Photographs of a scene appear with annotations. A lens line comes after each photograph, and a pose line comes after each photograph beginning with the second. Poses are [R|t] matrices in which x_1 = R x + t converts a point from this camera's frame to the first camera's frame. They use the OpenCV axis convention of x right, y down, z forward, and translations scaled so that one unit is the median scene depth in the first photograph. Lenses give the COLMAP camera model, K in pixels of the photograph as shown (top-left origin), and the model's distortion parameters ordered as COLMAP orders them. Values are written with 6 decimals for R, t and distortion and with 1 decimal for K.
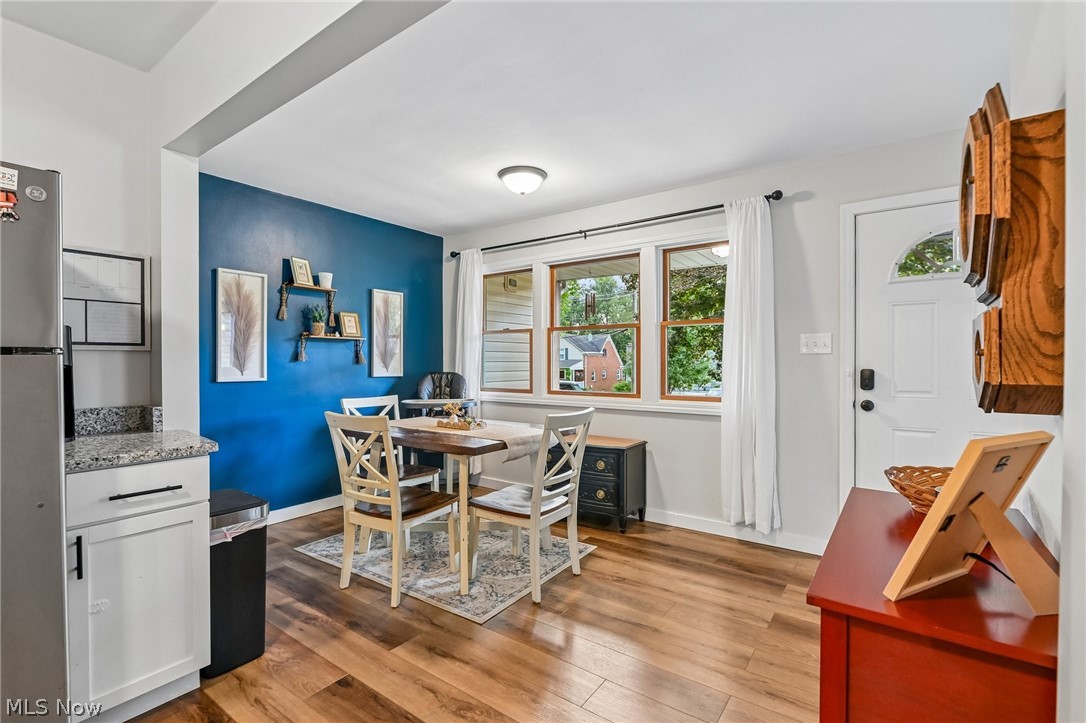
lens RADIAL K [[492.5, 0, 548.1], [0, 492.5, 364.4], [0, 0, 1]] dist [-0.009861, -0.000201]
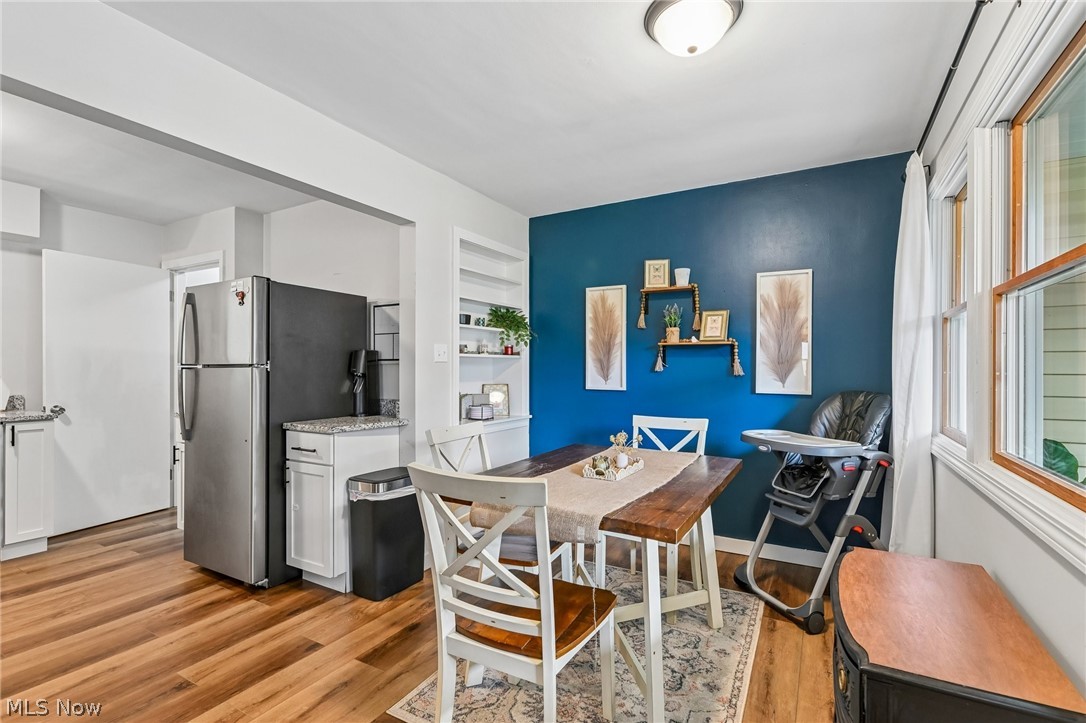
lens RADIAL K [[492.5, 0, 547.9], [0, 492.5, 361.2], [0, 0, 1]] dist [-0.009861, -0.000201]
pose [[0.103825, -0.019655, -0.994401, 0.434012], [-0.011047, 0.999720, -0.020914, -0.003221], [0.994534, 0.013157, 0.103579, 0.768798]]
